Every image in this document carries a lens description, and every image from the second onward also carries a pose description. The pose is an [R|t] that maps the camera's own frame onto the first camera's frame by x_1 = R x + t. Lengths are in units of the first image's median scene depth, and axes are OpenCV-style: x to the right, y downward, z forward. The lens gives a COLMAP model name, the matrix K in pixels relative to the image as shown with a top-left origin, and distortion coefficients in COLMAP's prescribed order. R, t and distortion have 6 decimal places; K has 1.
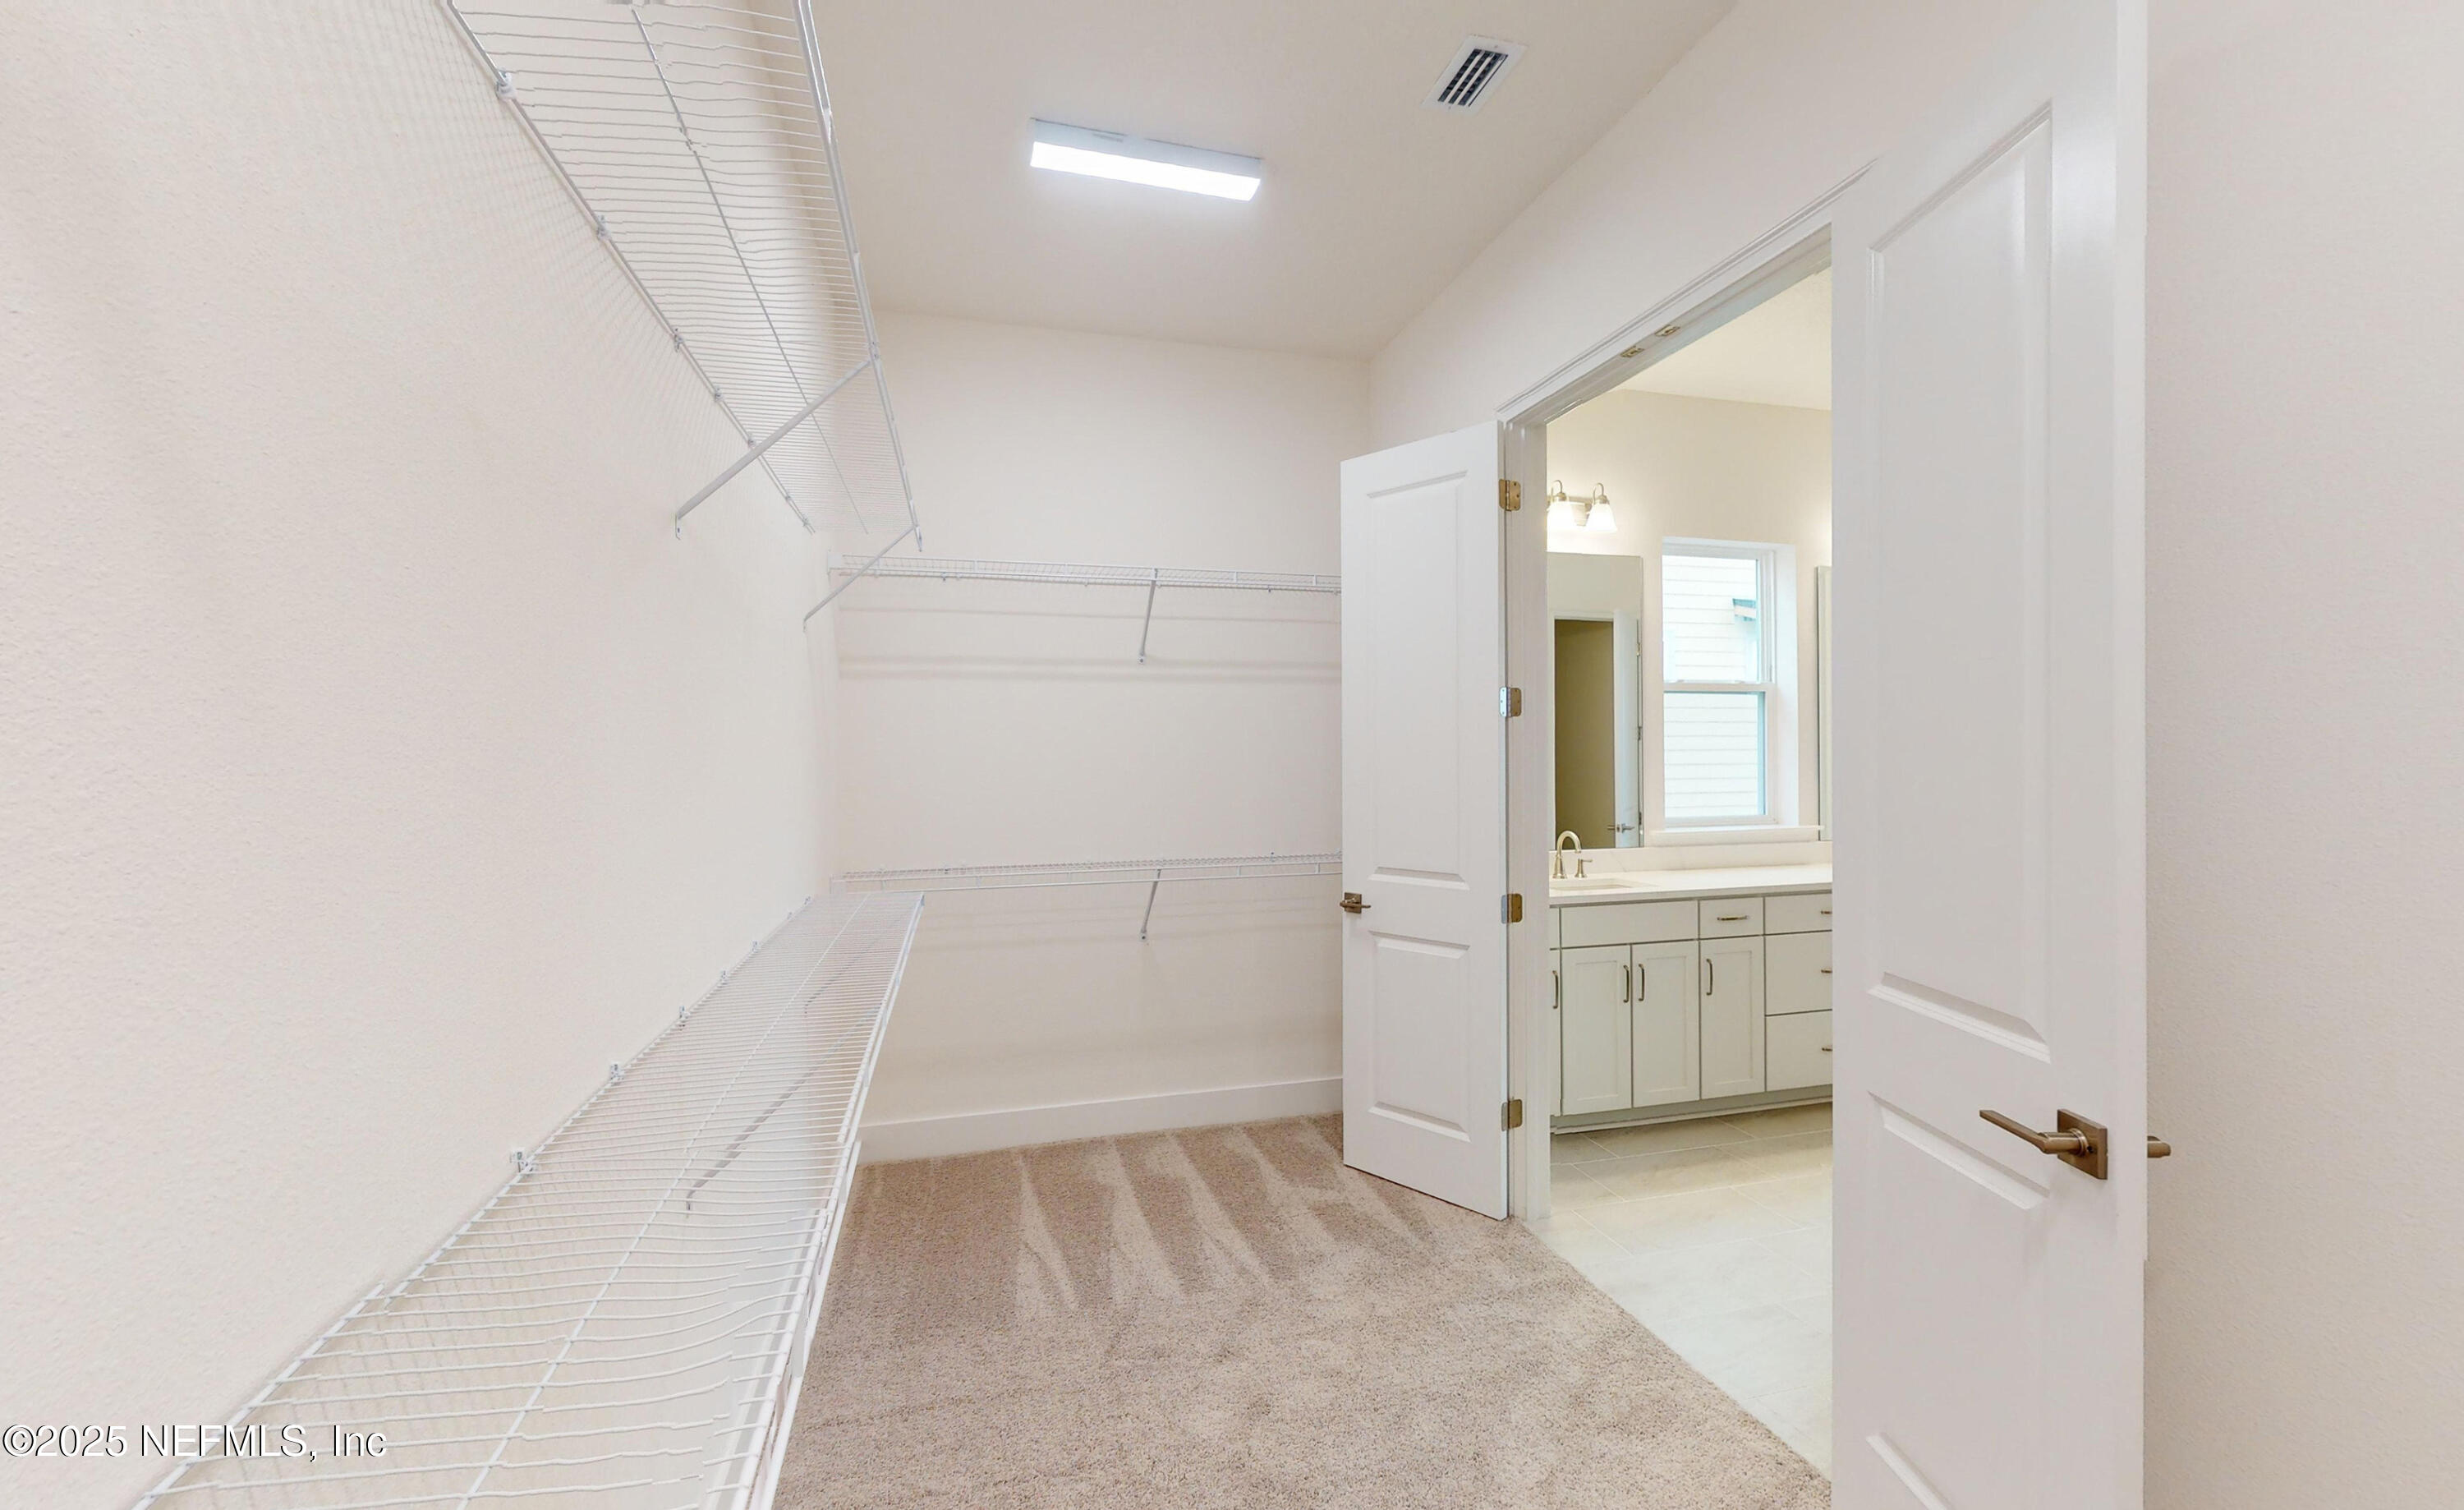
lens RADIAL K [[1079.4, 0, 1286.6], [0, 1079.4, 719.3], [0, 0, 1]] dist [-0.000068, -0.000078]
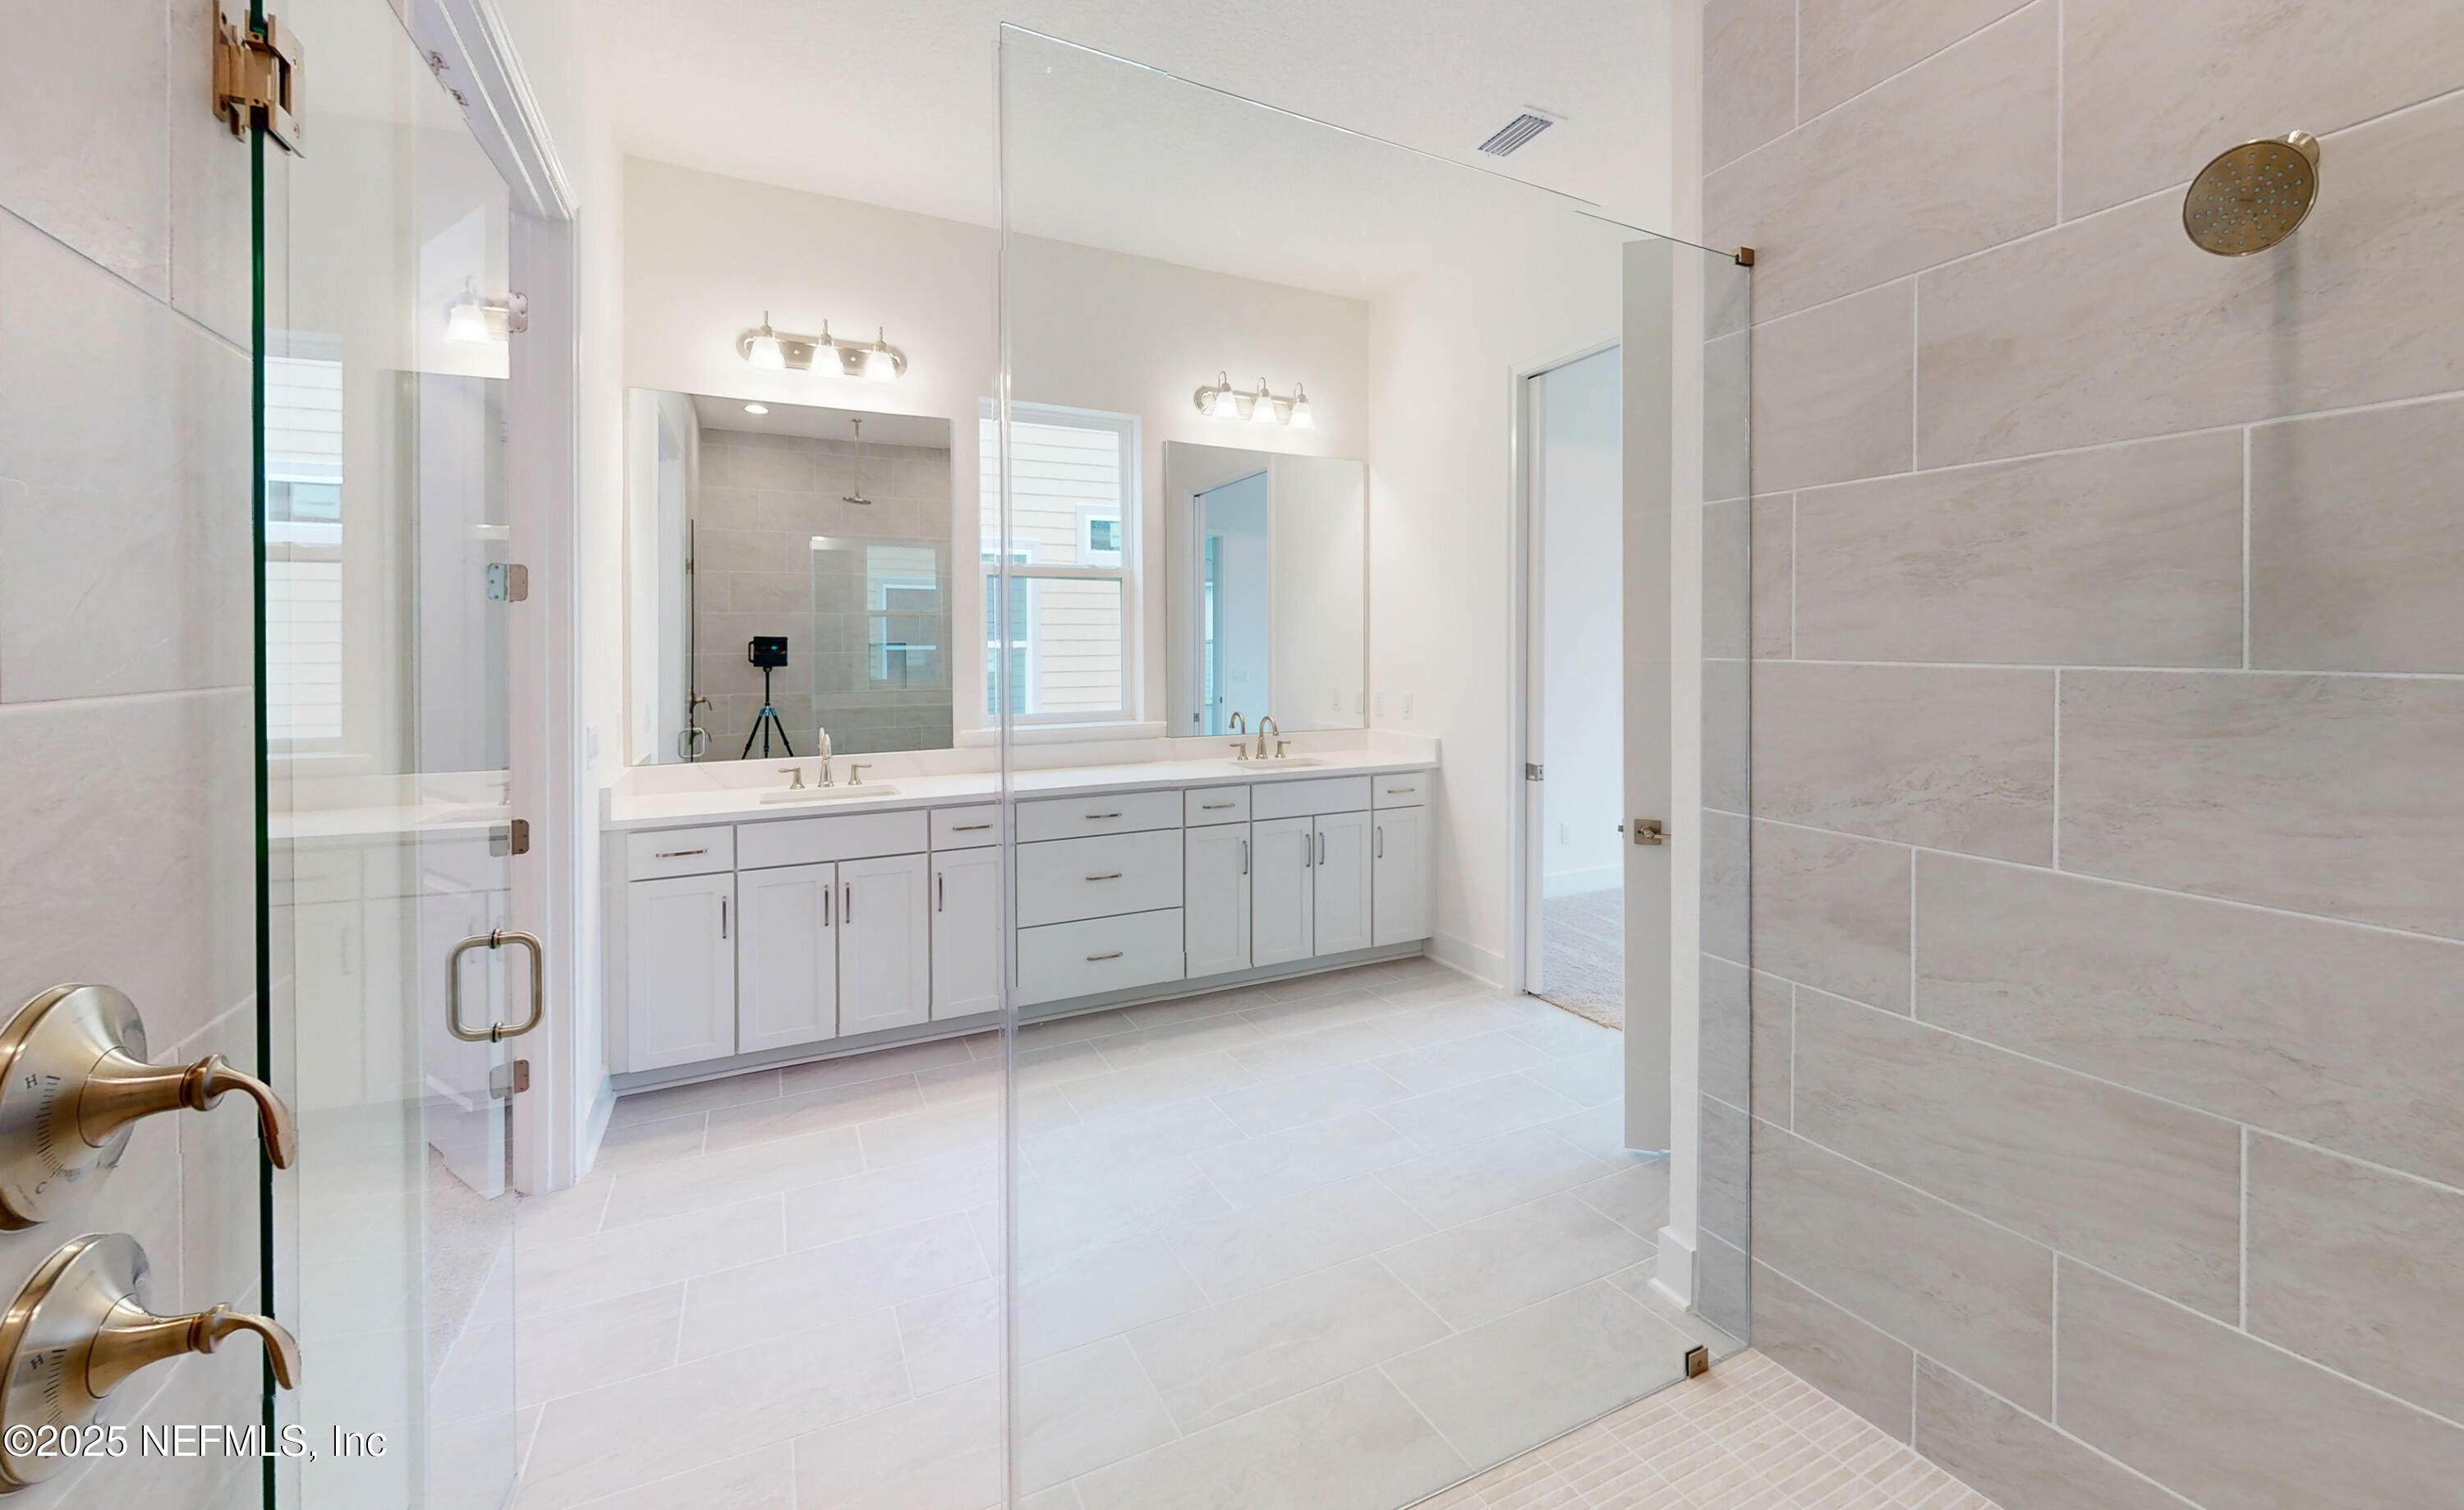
lens RADIAL K [[989.1, 0, 1232.0], [0, 989.1, 755.0], [0, 0, 1]] dist [0.013385, -0.000114]
pose [[0.988402, -0.019349, 0.150625, 0.398977], [-0.002521, 0.989623, 0.143669, 0.002014], [-0.151842, -0.142382, 0.978096, 0.123975]]
